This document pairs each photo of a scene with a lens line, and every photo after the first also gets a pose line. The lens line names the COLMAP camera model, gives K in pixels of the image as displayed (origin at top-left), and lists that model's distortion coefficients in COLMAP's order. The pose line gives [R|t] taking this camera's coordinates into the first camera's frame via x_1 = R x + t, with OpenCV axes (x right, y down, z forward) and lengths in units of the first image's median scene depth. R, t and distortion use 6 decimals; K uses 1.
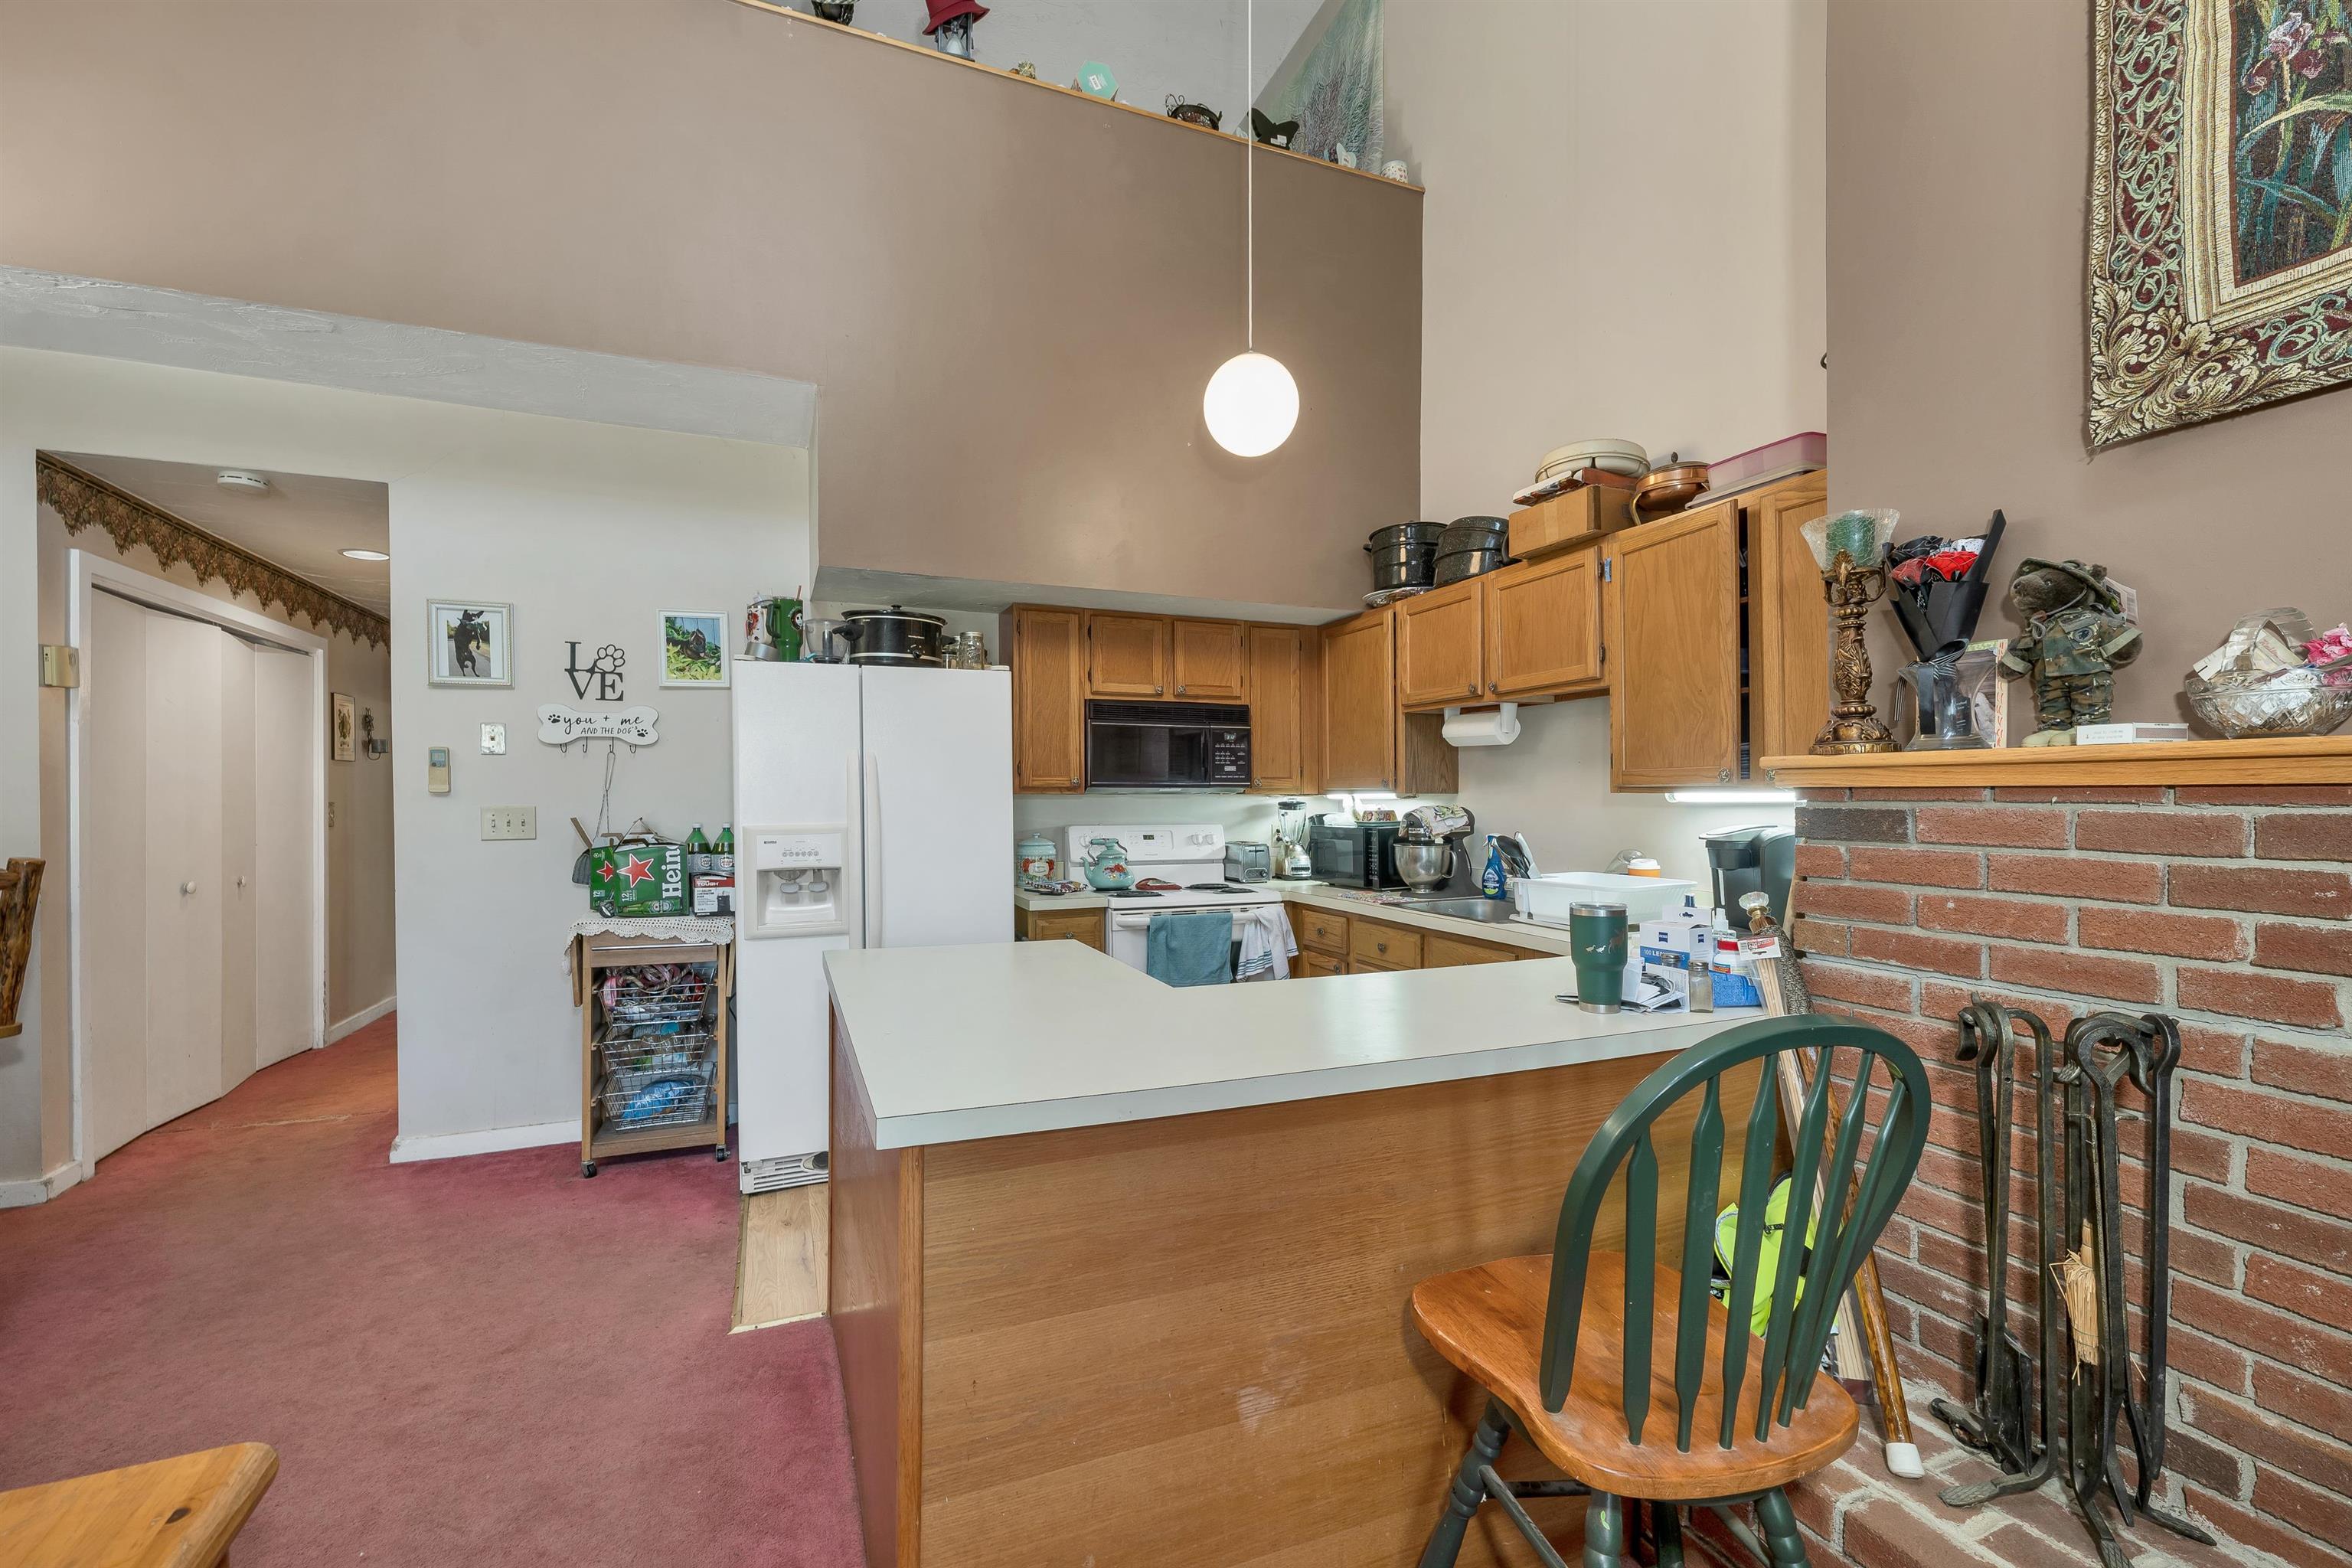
lens RADIAL K [[969.5, 0, 1164.2], [0, 969.5, 795.2], [0, 0, 1]] dist [0.002233, -0.000468]
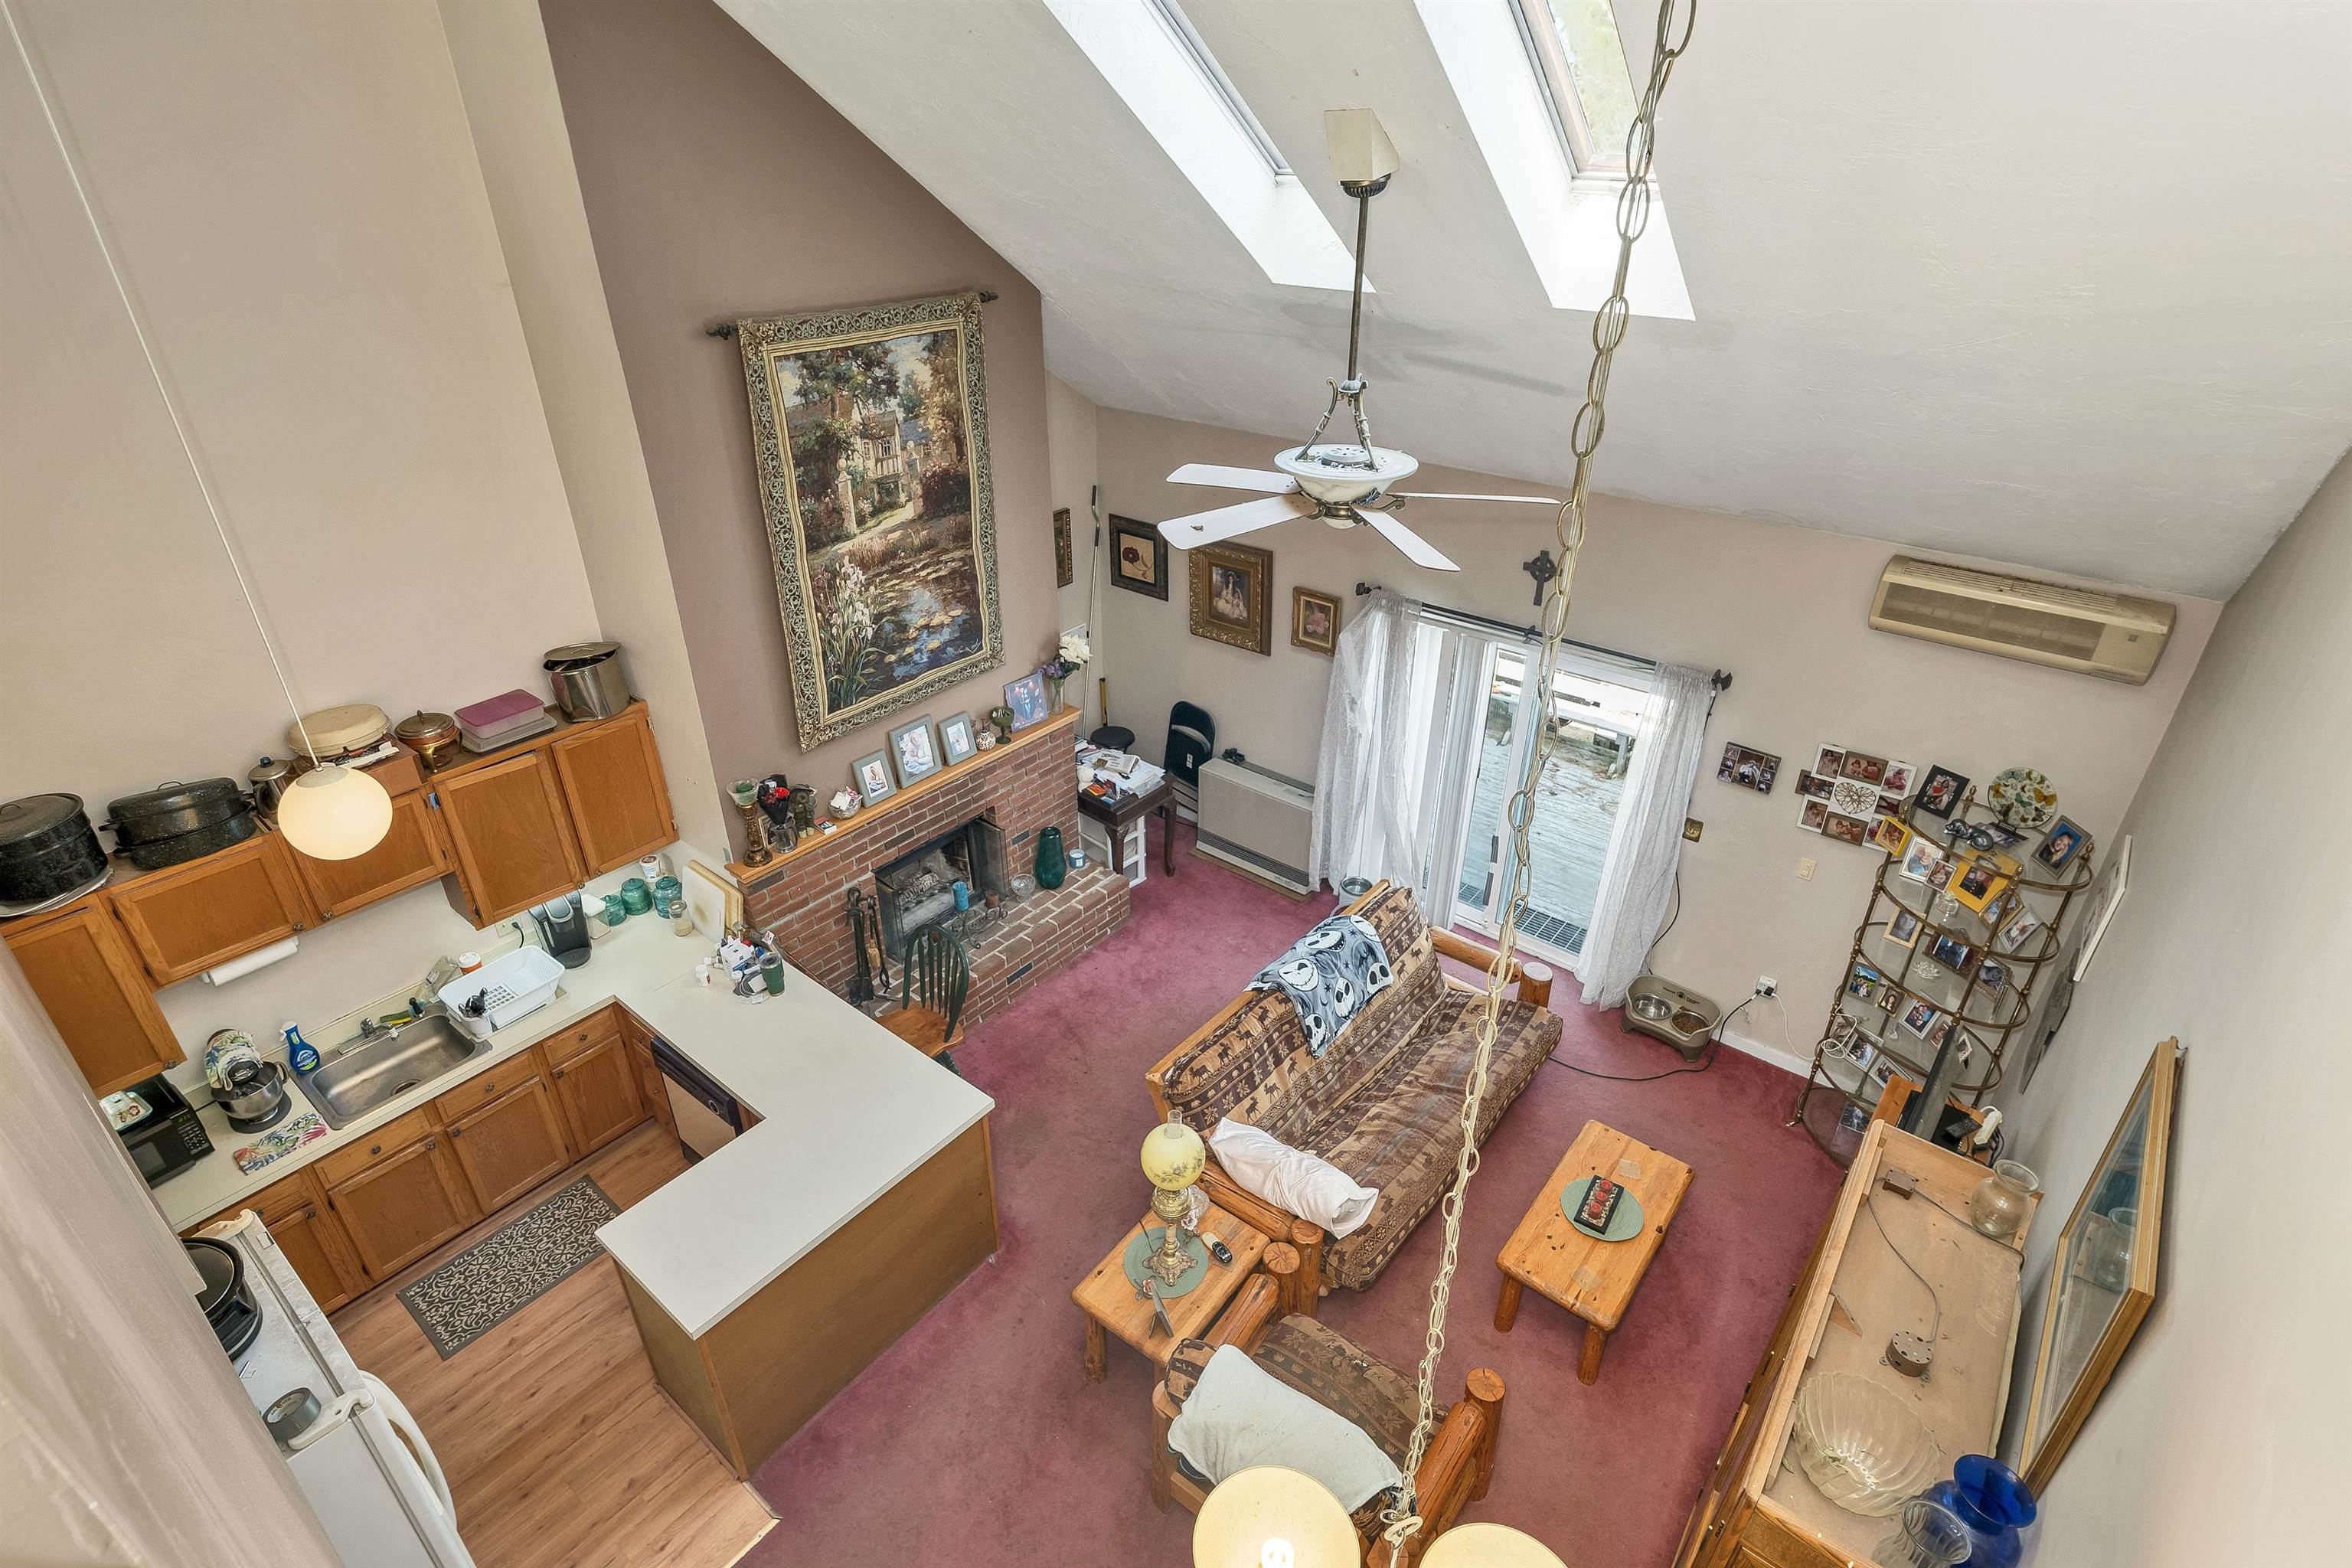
lens RADIAL K [[1142.7, 0, 1181.3], [0, 1142.7, 772.9], [0, 0, 1]] dist [-0.000051, -0.001003]
pose [[-0.490838, -0.422647, 0.761871, -0.927159], [-0.002490, 0.875134, 0.483875, -0.759024], [-0.871247, 0.235607, -0.430601, 0.543665]]
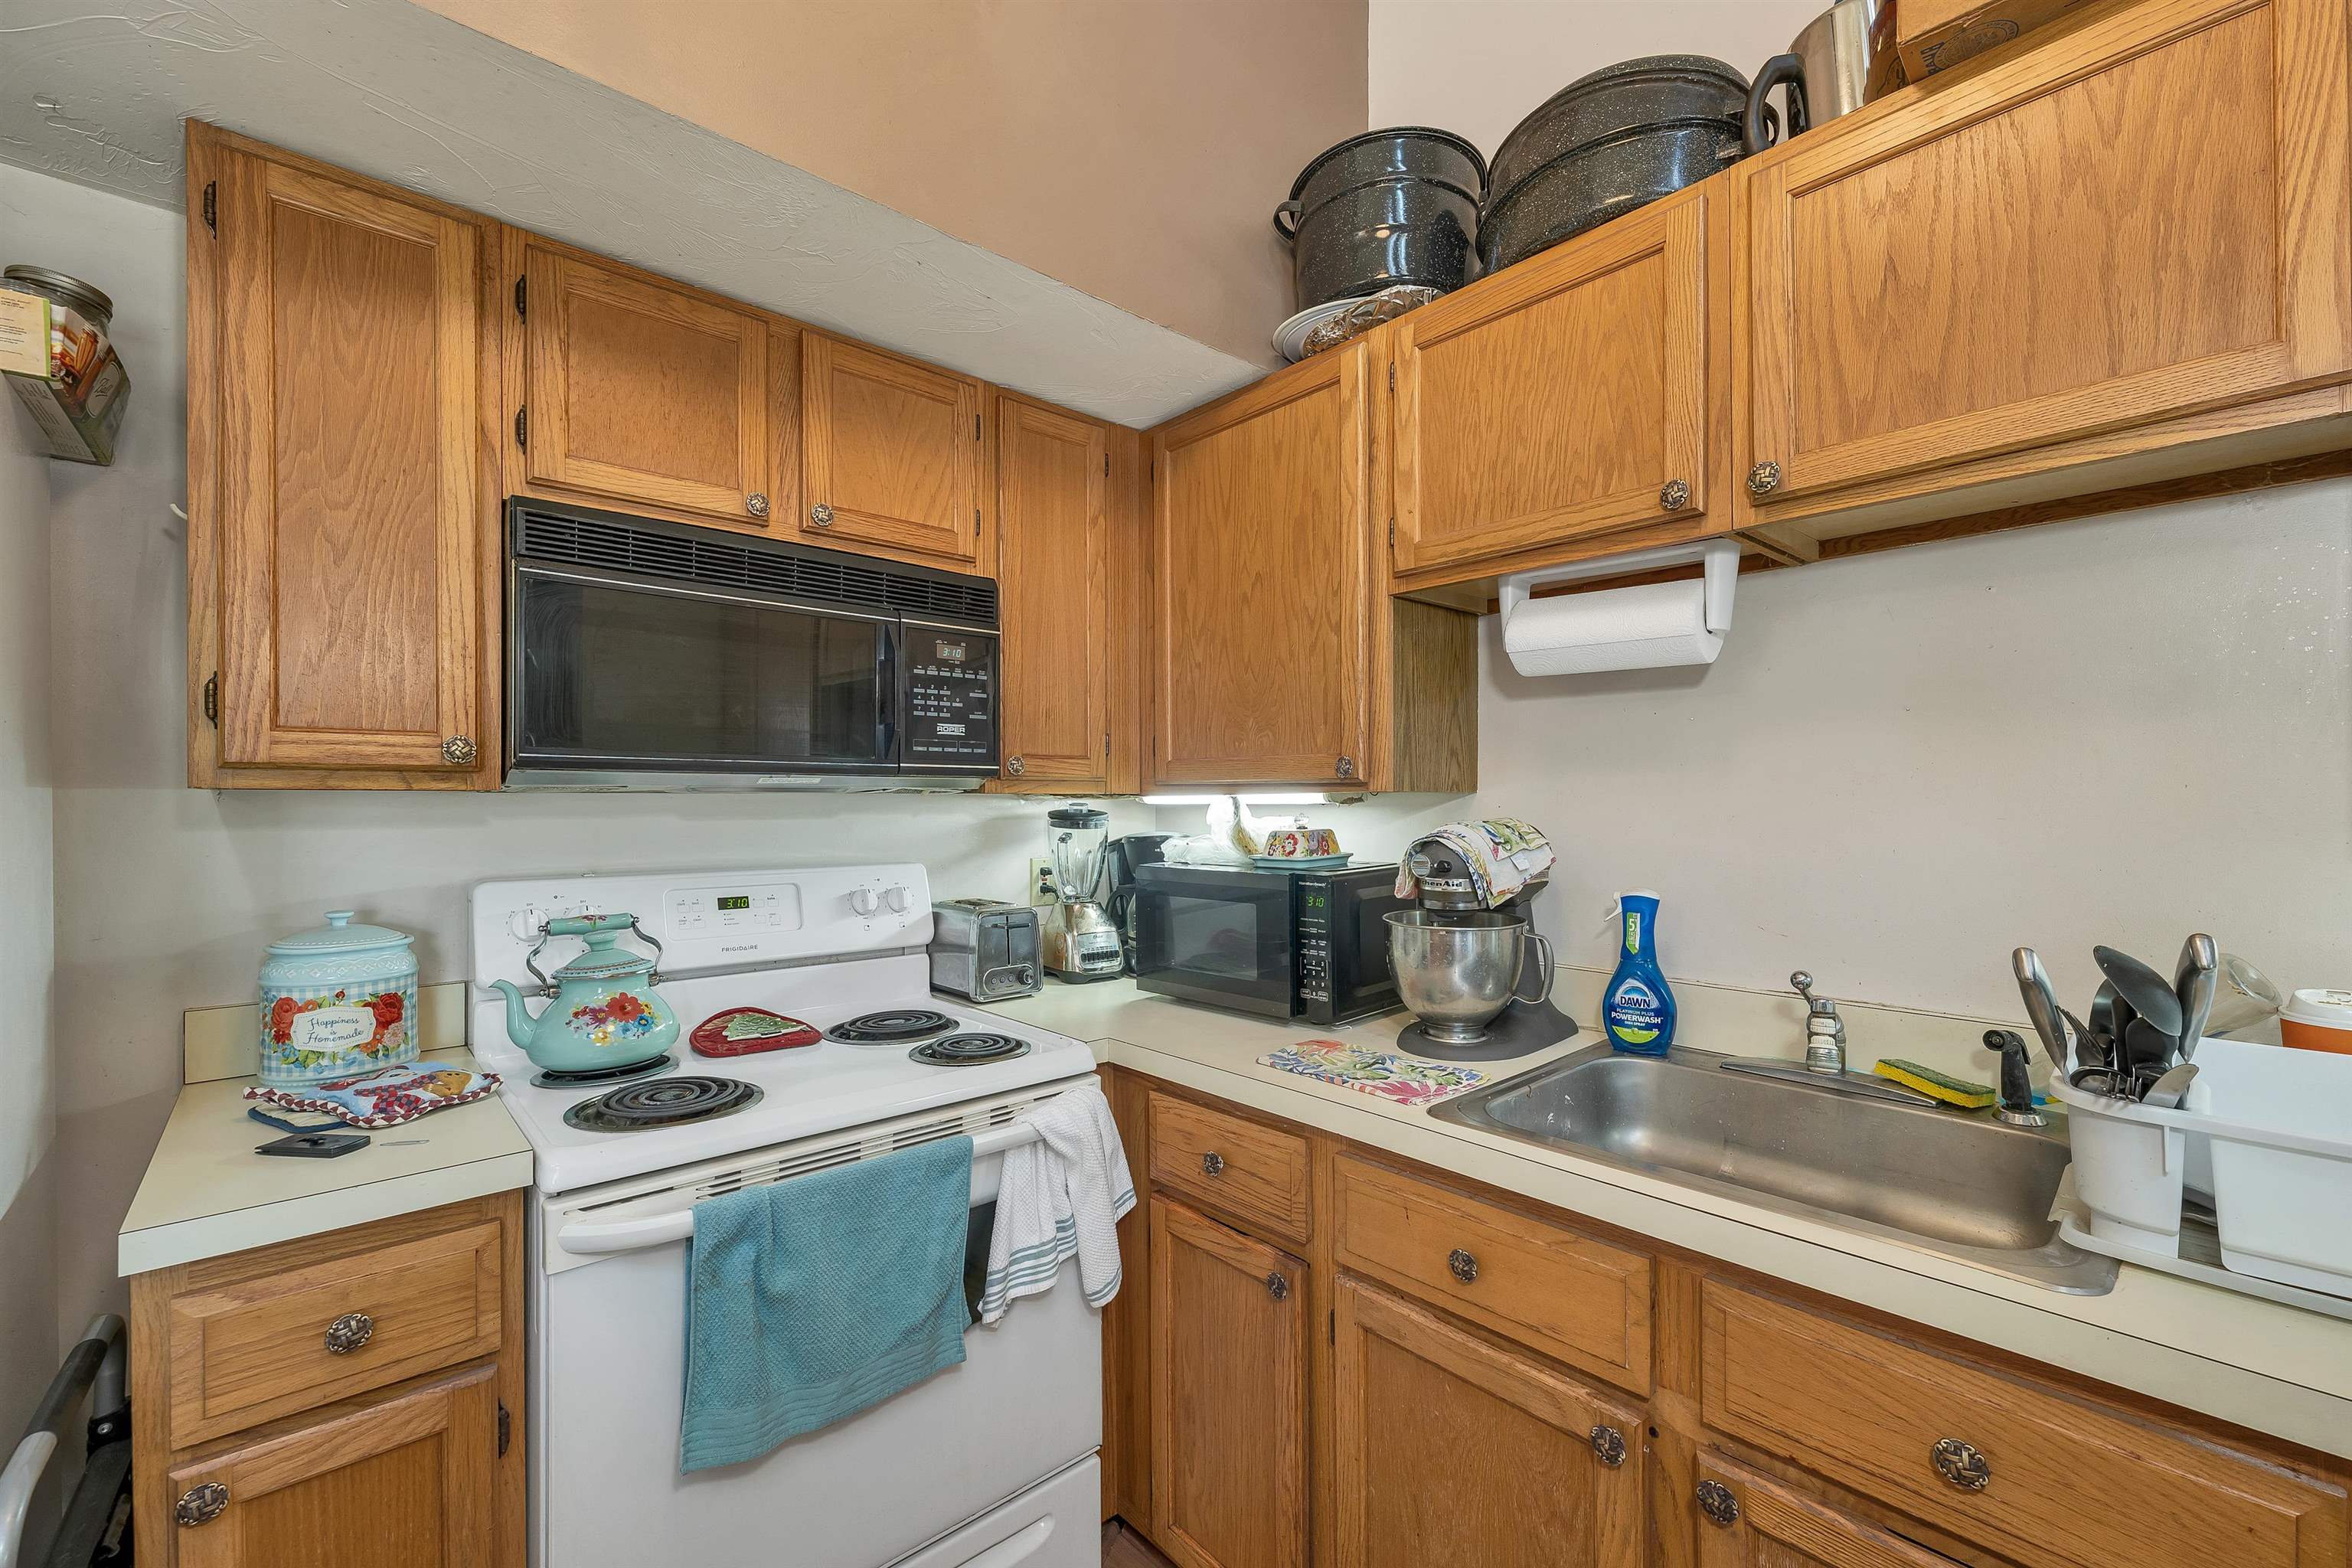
lens RADIAL K [[969.5, 0, 1185.4], [0, 969.5, 799.7], [0, 0, 1]] dist [0.002233, -0.000468]
pose [[0.938803, 0.001203, 0.344453, 0.021668], [-0.000771, 0.999999, -0.001391, 0.002396], [-0.344454, 0.001040, 0.938802, 0.613982]]
